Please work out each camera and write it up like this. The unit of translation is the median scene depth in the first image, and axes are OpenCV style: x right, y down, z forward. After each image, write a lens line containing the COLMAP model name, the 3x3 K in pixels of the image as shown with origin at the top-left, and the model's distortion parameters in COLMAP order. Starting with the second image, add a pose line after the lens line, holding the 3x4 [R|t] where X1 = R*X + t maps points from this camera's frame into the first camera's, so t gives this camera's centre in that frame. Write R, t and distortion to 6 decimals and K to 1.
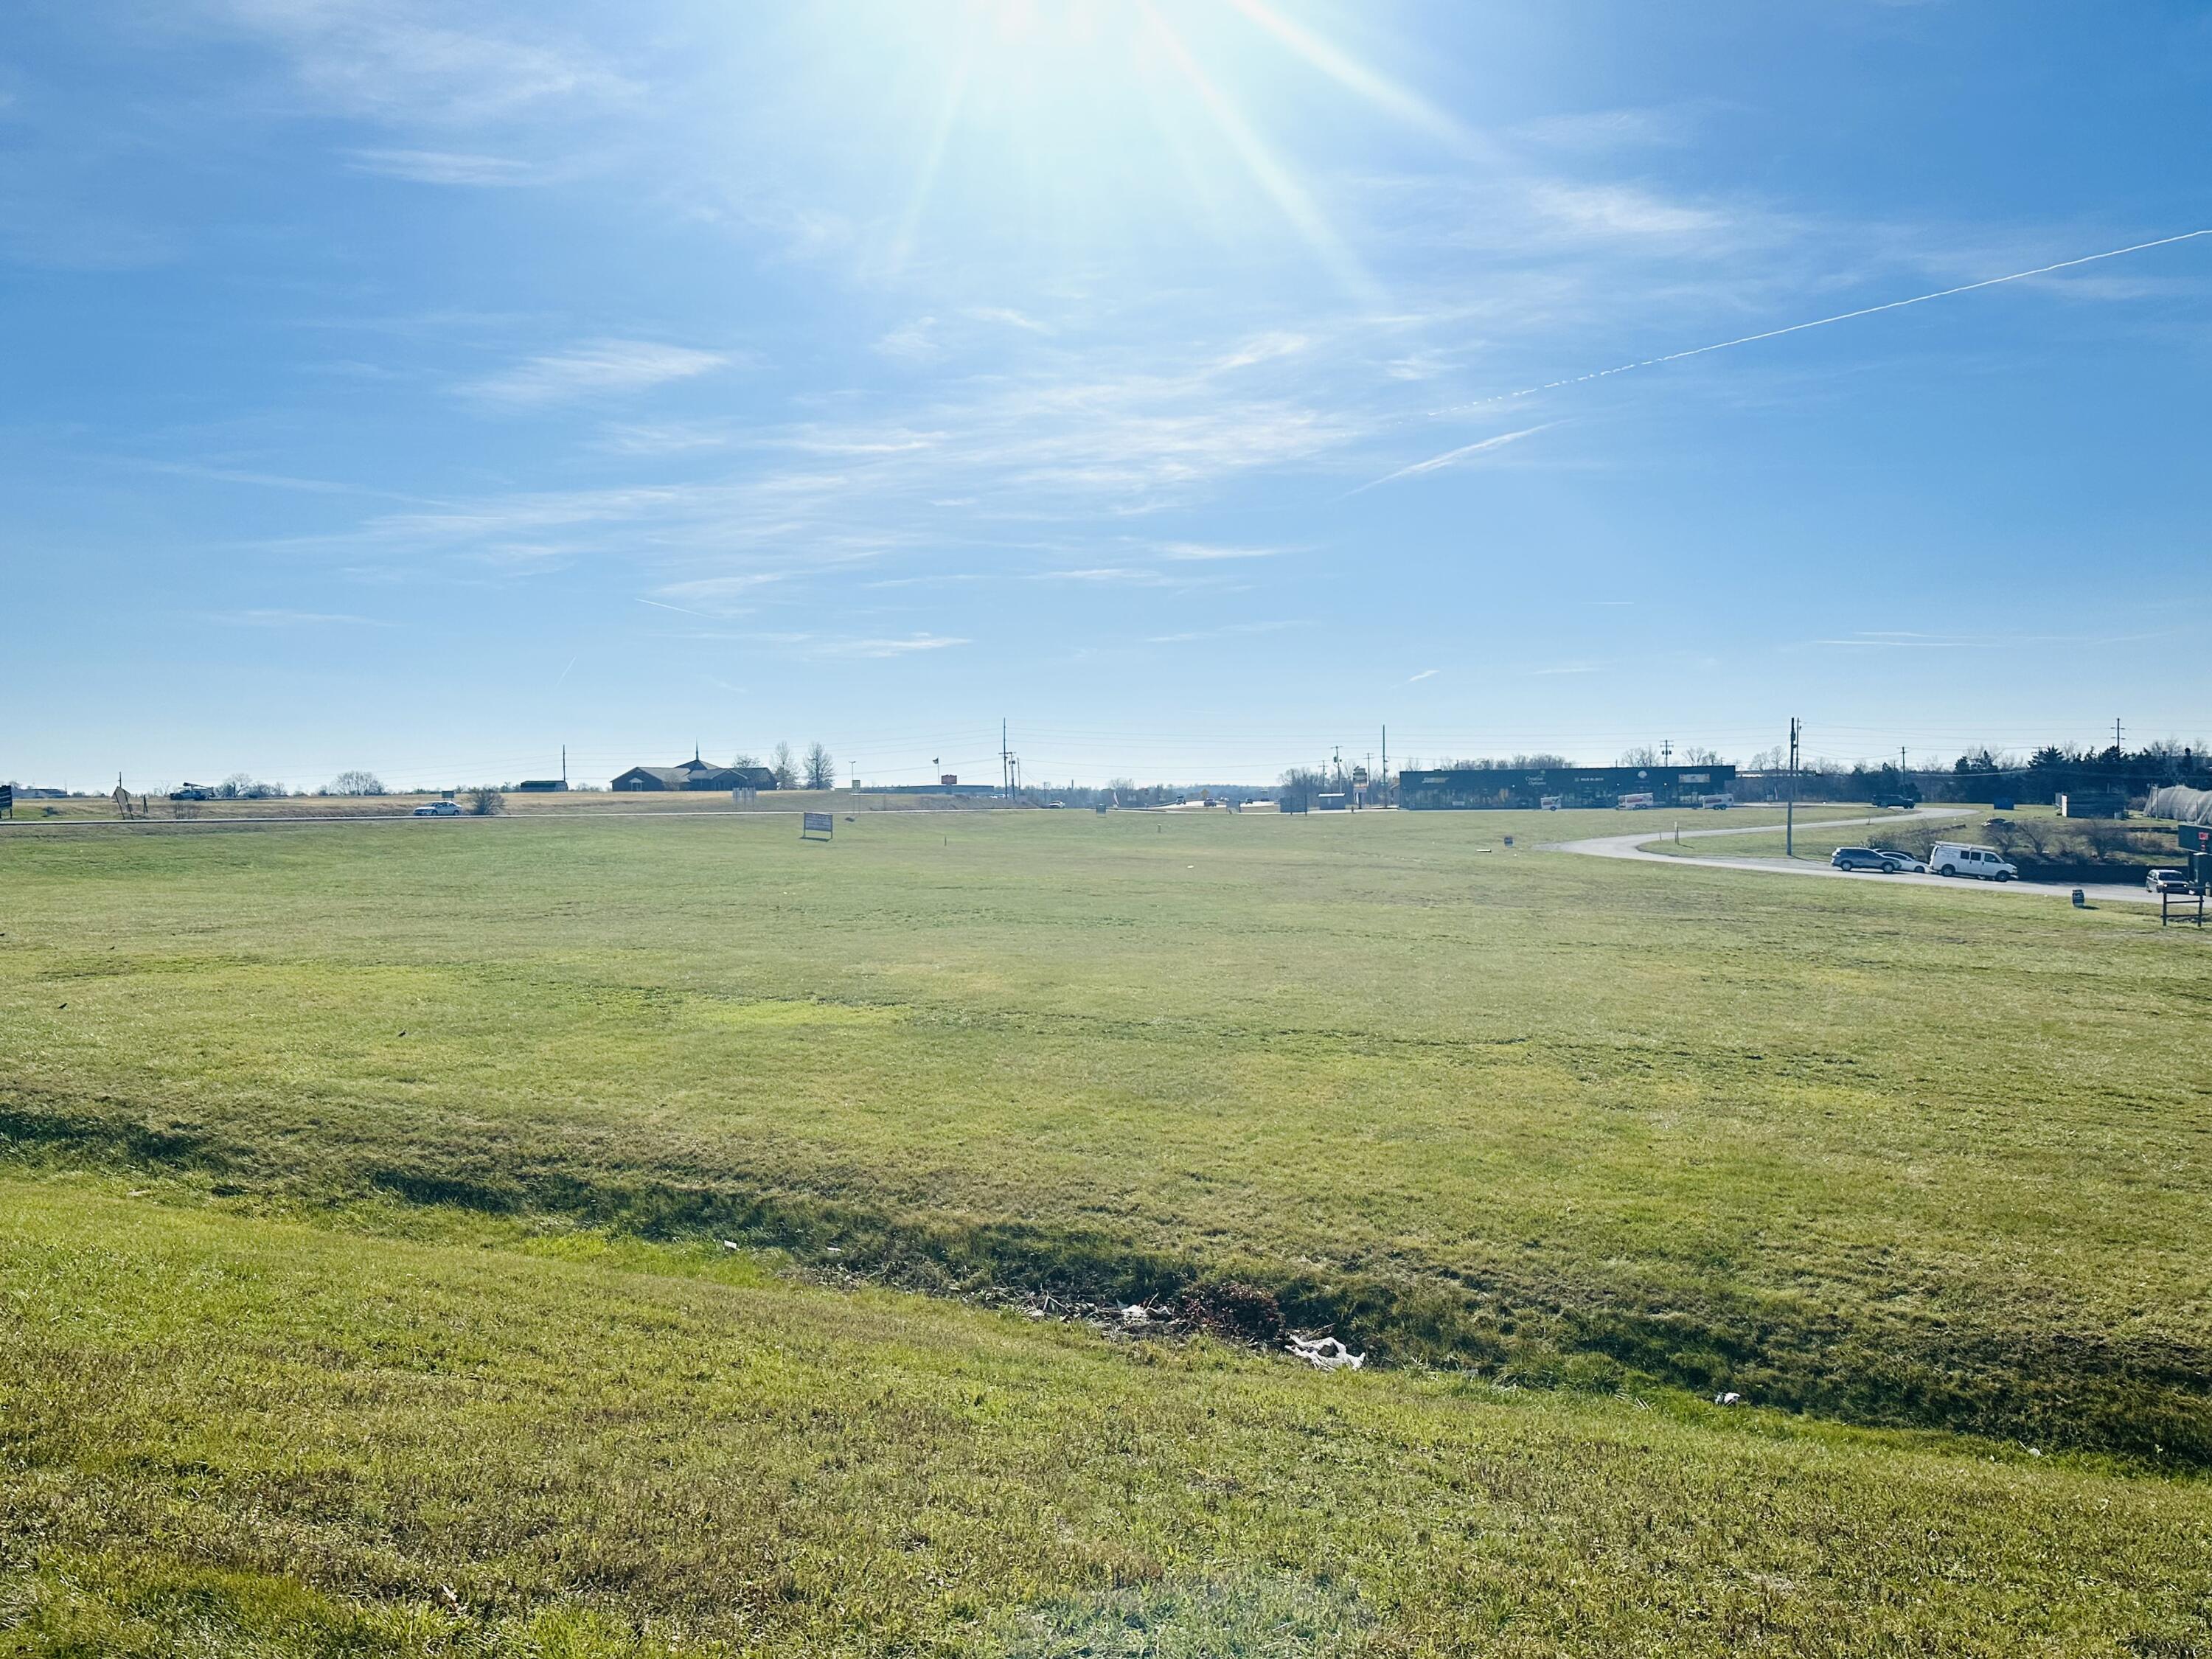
lens RADIAL K [[1674.2, 0, 1114.8], [0, 1674.2, 823.9], [0, 0, 1]] dist [0.072341, -0.090960]
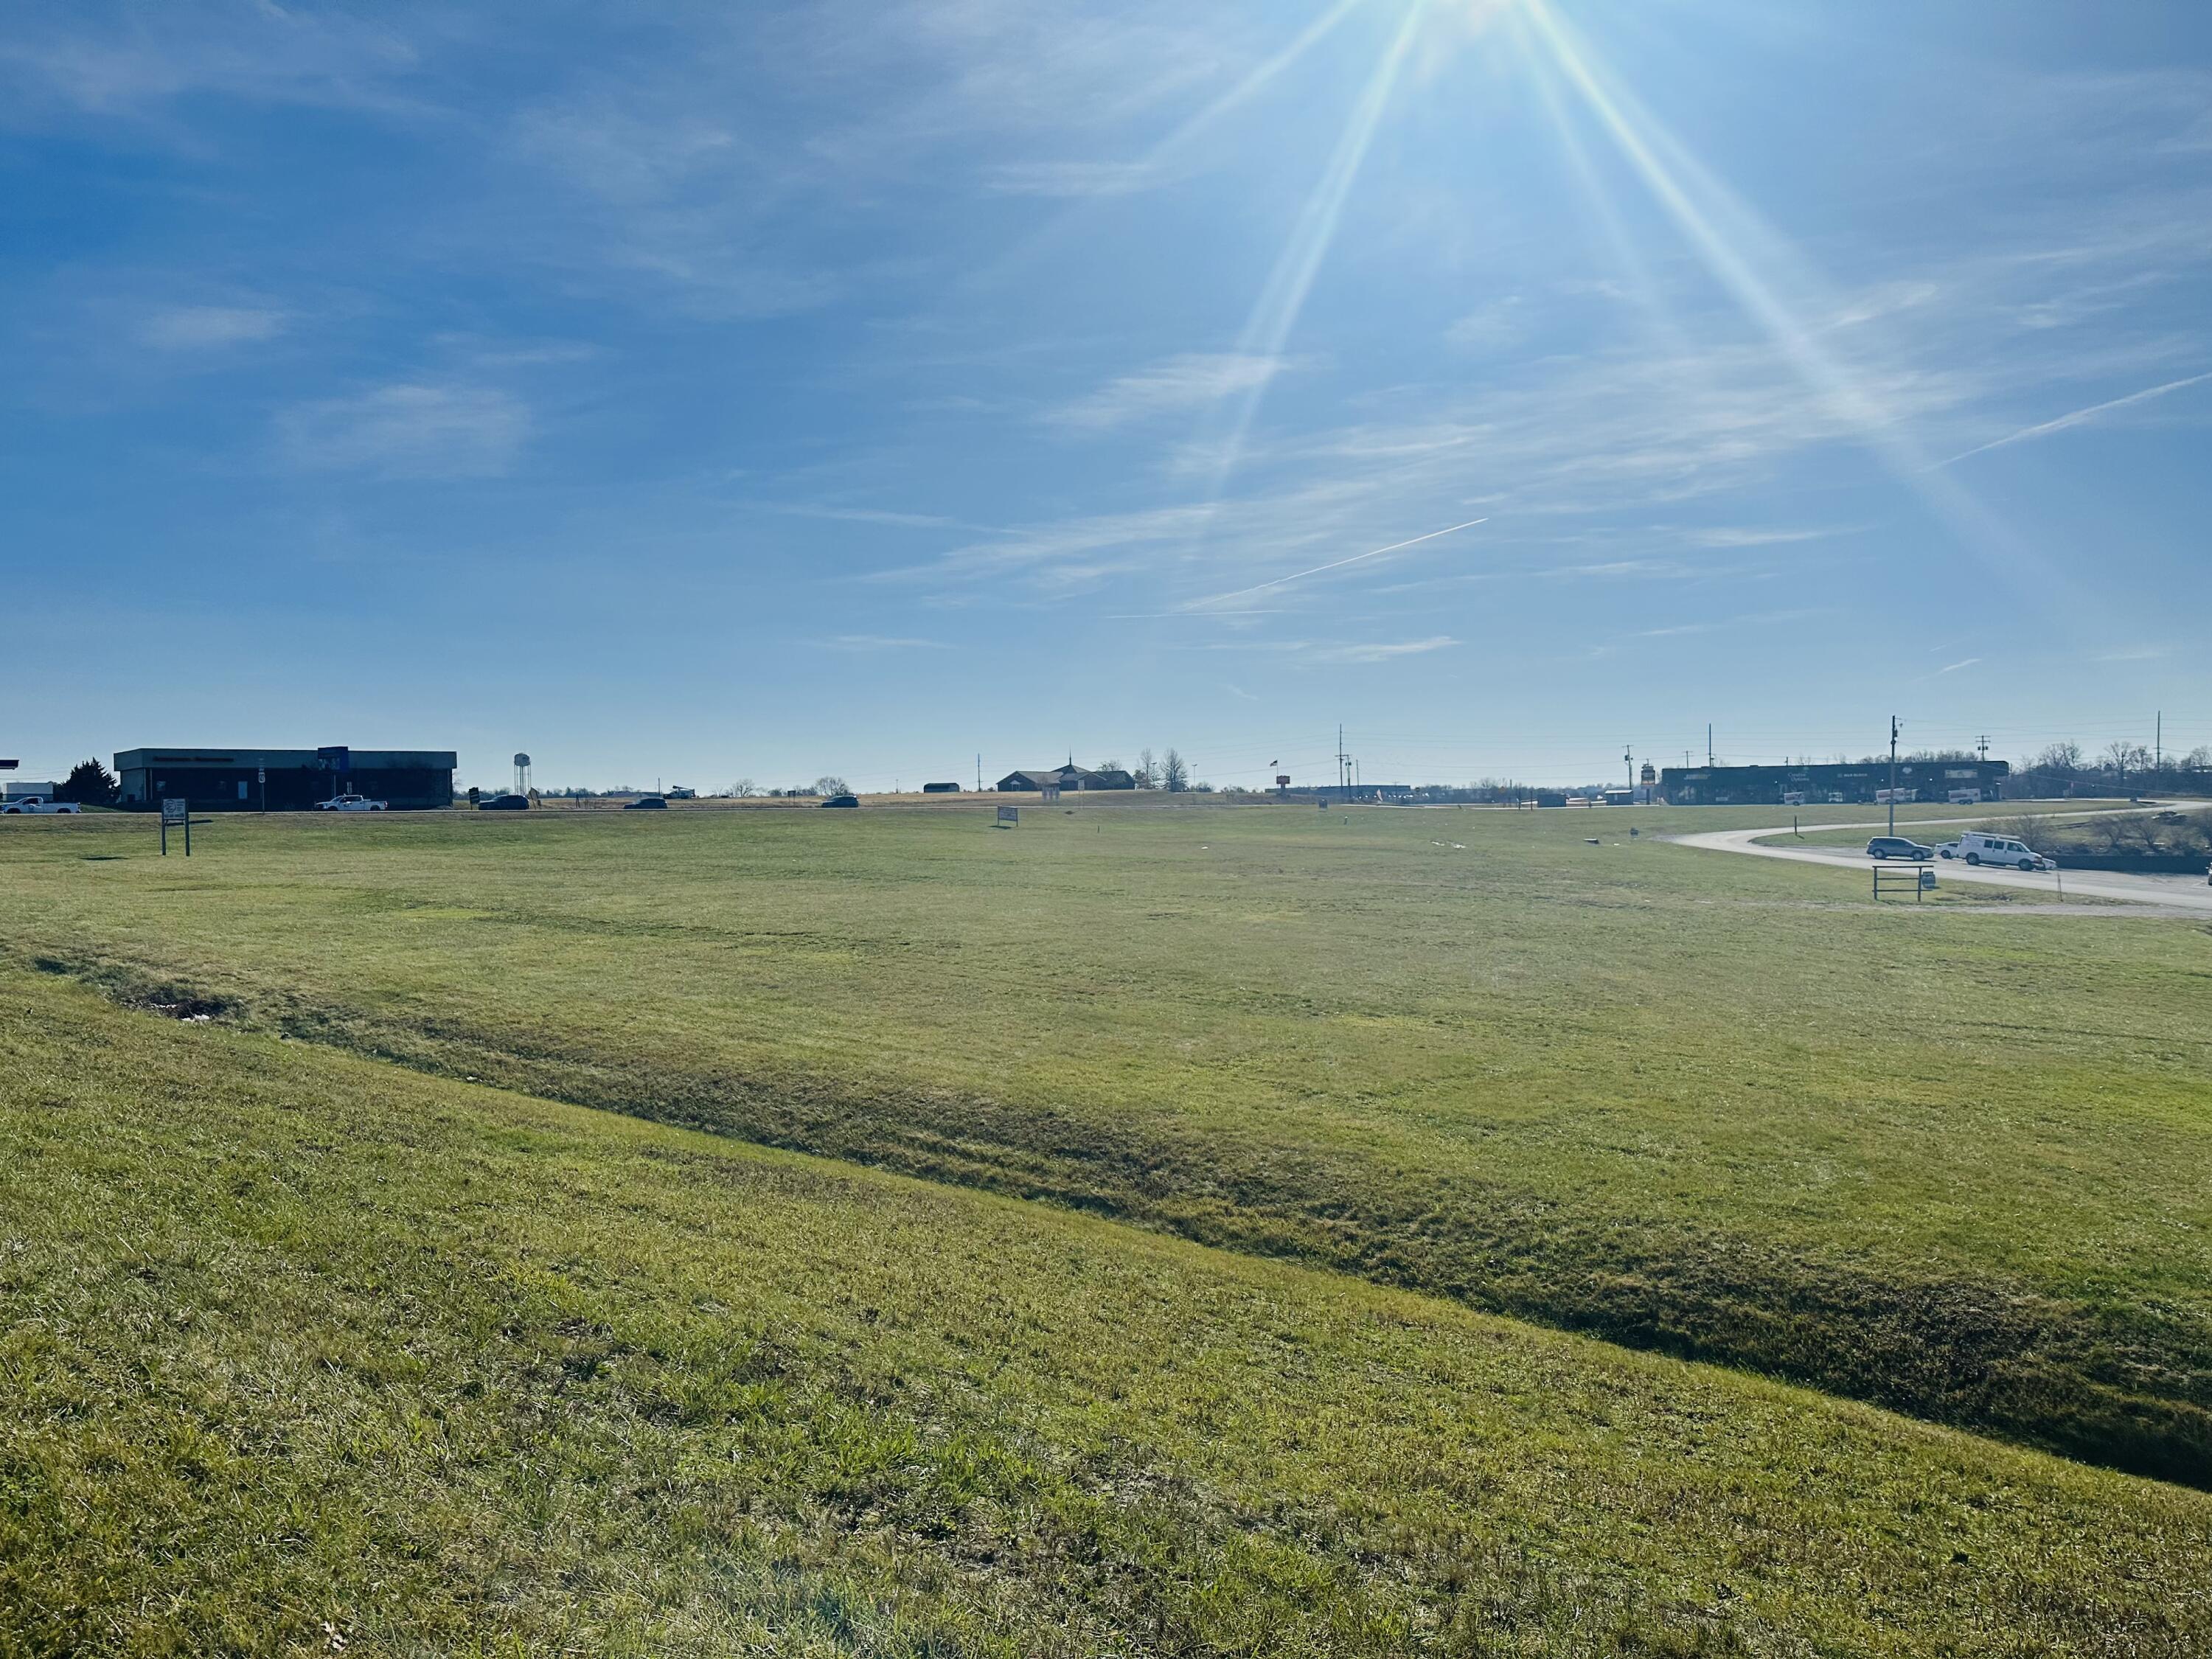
lens RADIAL K [[1704.1, 0, 1111.9], [0, 1704.1, 812.5], [0, 0, 1]] dist [0.045939, -0.049032]
pose [[0.945422, -0.000075, -0.325849, 0.339168], [-0.003157, 0.999951, -0.009390, 0.011029], [0.325833, 0.009906, 0.945375, -0.159174]]
